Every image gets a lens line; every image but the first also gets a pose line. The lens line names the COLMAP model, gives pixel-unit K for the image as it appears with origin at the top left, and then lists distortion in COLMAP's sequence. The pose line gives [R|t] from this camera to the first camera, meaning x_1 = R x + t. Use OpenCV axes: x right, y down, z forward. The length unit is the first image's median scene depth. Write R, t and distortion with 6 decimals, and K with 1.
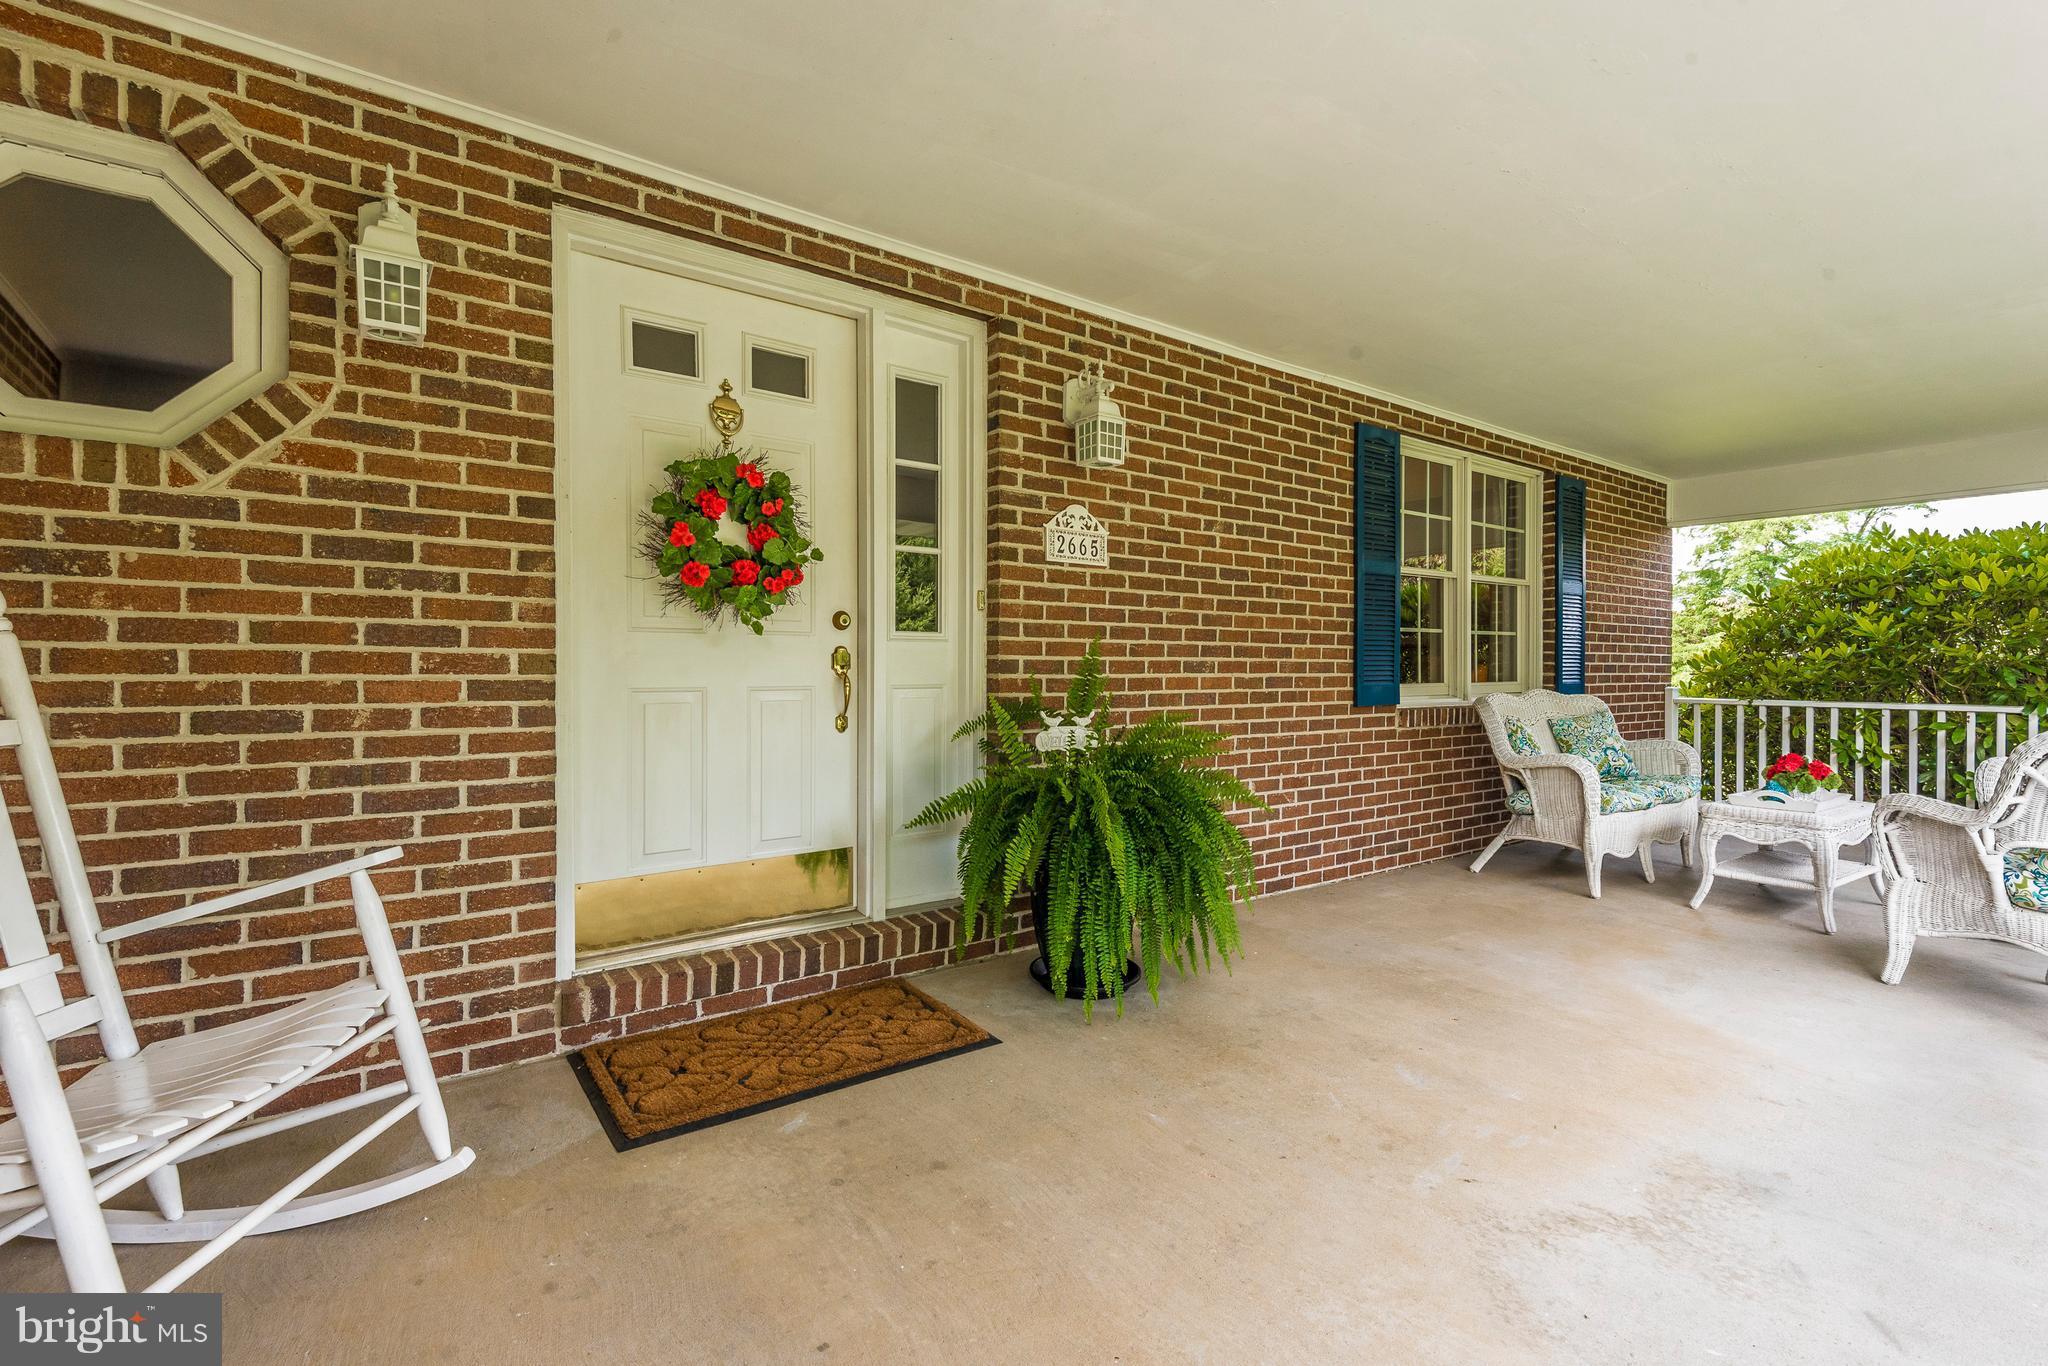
lens RADIAL K [[924.9, 0, 1027.4], [0, 924.9, 670.1], [0, 0, 1]] dist [0.026214, -0.011891]
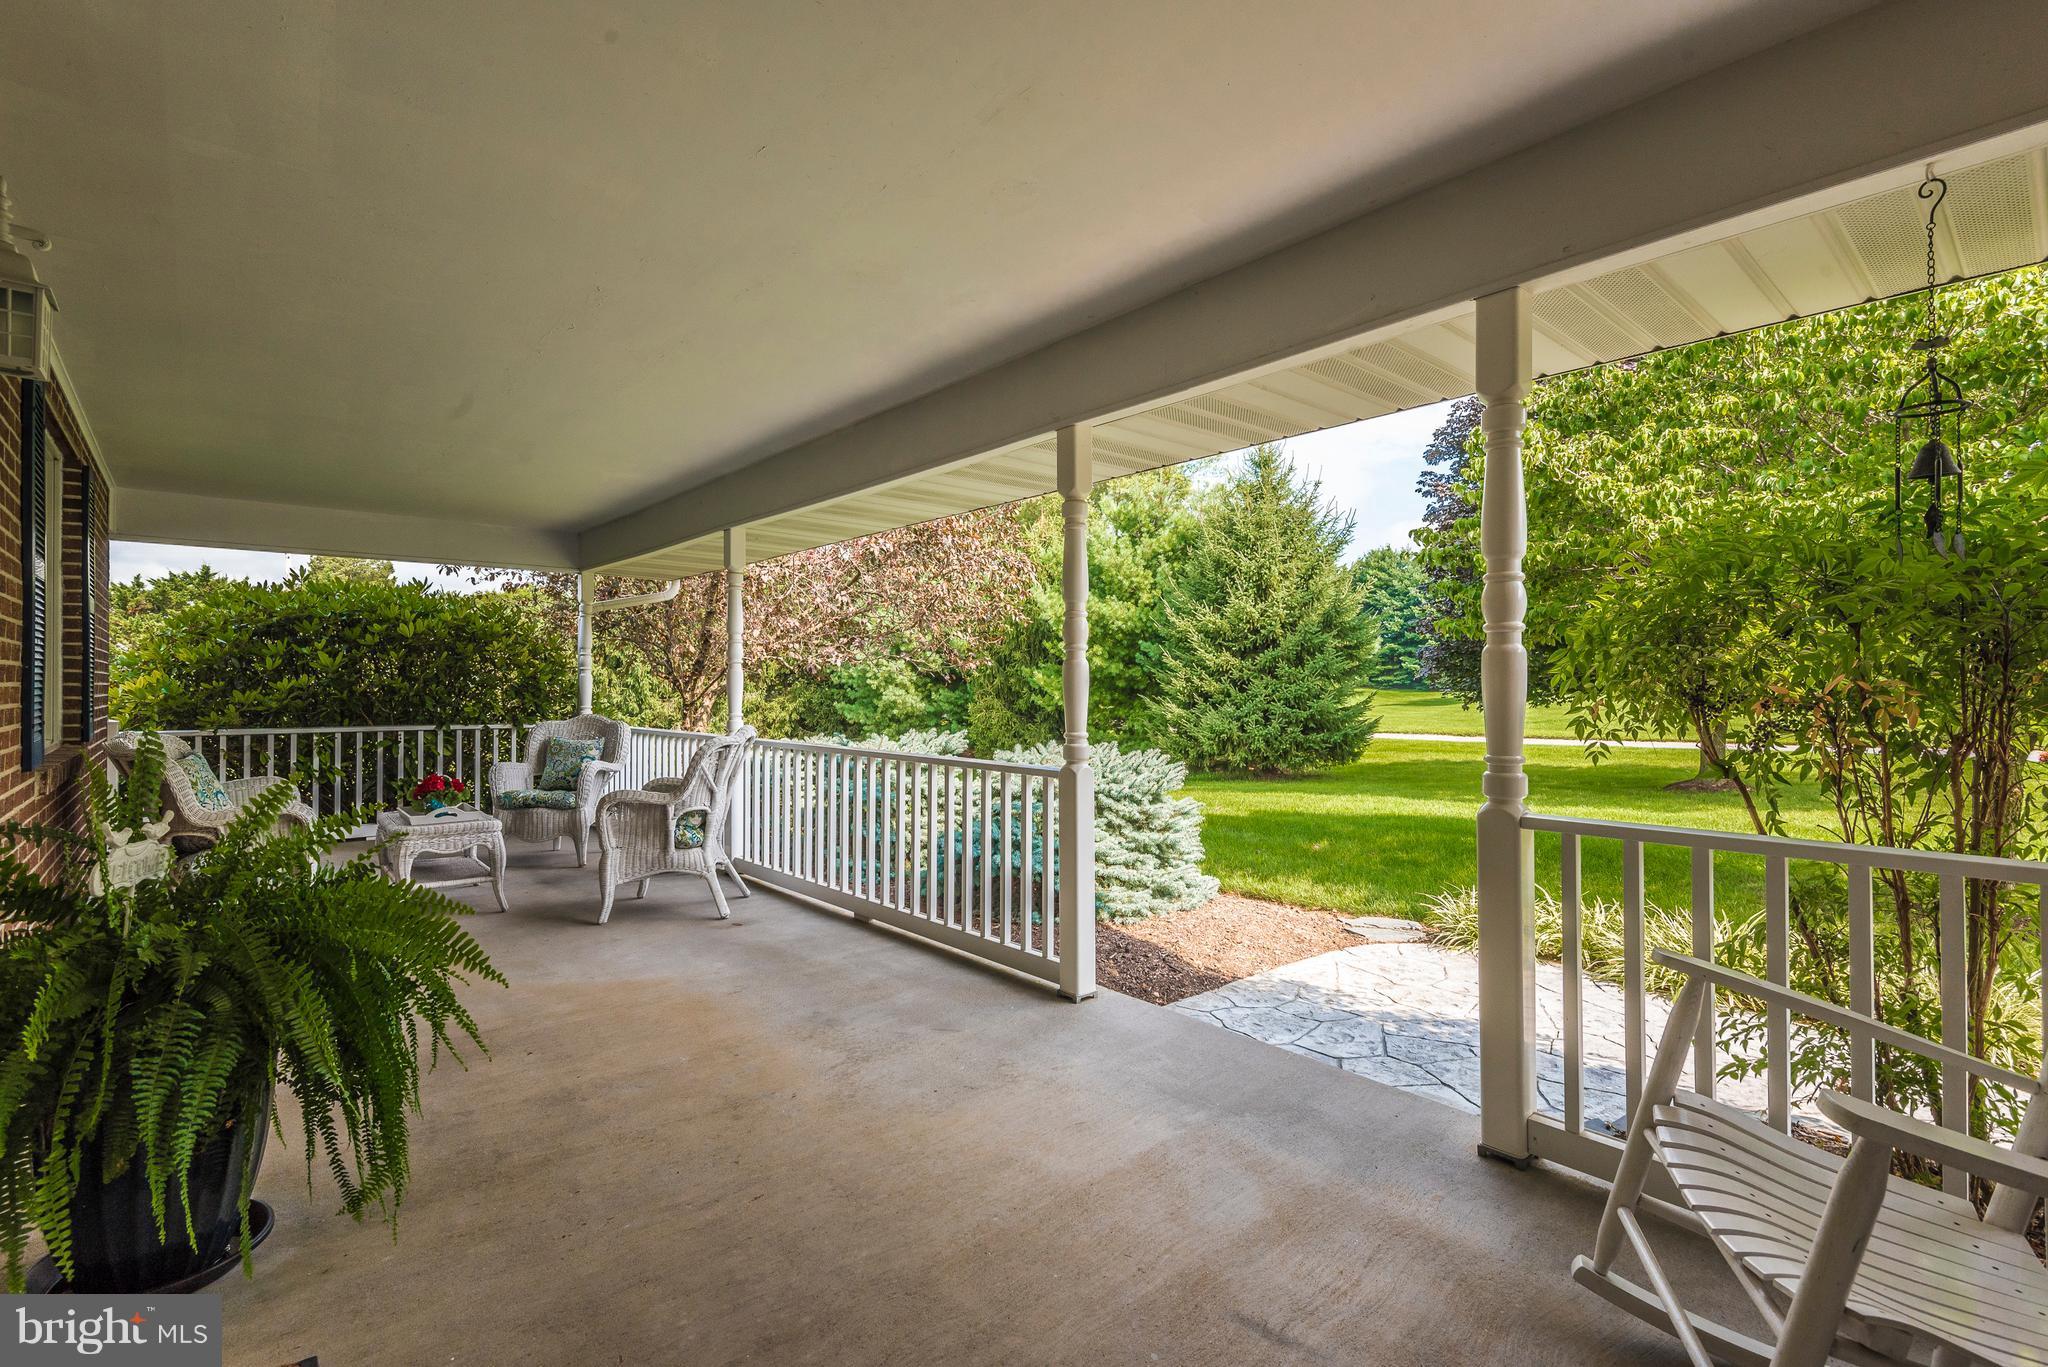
lens RADIAL K [[924.9, 0, 1029.5], [0, 924.9, 681.4], [0, 0, 1]] dist [0.026214, -0.011891]
pose [[-0.083408, -0.001226, 0.996515, -0.358746], [0.003912, 0.999991, 0.001558, -0.023174], [-0.996508, 0.004029, -0.083402, 0.304425]]
